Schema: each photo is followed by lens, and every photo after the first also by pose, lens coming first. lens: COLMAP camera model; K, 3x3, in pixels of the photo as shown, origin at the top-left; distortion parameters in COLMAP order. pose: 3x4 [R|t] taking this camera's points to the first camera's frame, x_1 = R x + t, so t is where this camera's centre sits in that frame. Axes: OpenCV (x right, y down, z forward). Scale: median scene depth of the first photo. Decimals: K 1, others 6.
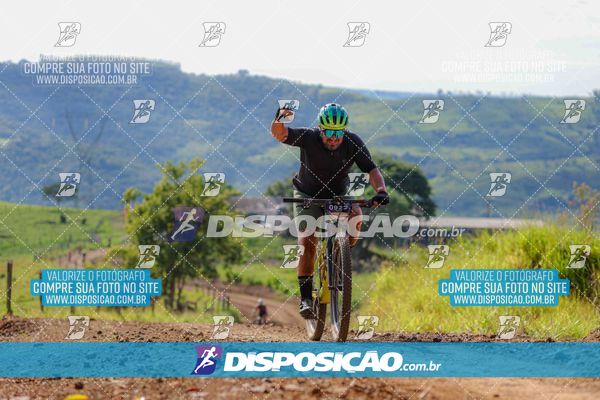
lens RADIAL K [[1506.2, 0, 276.7], [0, 1506.2, 199.6], [0, 0, 1]] dist [-0.145607, -0.266781]
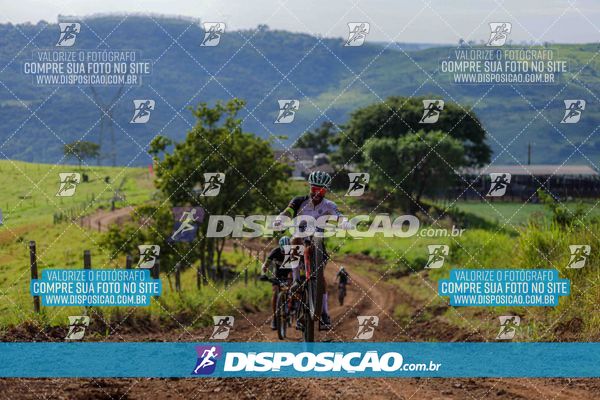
lens RADIAL K [[1493.7, 0, 302.4], [0, 1493.7, 200.3], [0, 0, 1]] dist [-0.088147, -1.303124]
pose [[0.999641, -0.026737, 0.001956, -0.016135], [0.026664, 0.999163, 0.031012, 0.004600], [-0.002783, -0.030949, 0.999517, 0.131844]]
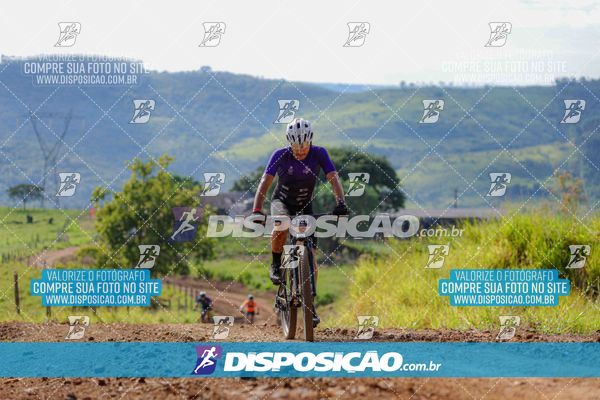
lens RADIAL K [[1493.7, 0, 302.4], [0, 1493.7, 200.3], [0, 0, 1]] dist [-0.088147, -1.303124]
pose [[0.998883, -0.023882, 0.040780, -0.003106], [0.023703, 0.999707, 0.004879, -0.000139], [-0.040885, -0.003907, 0.999156, 0.007452]]
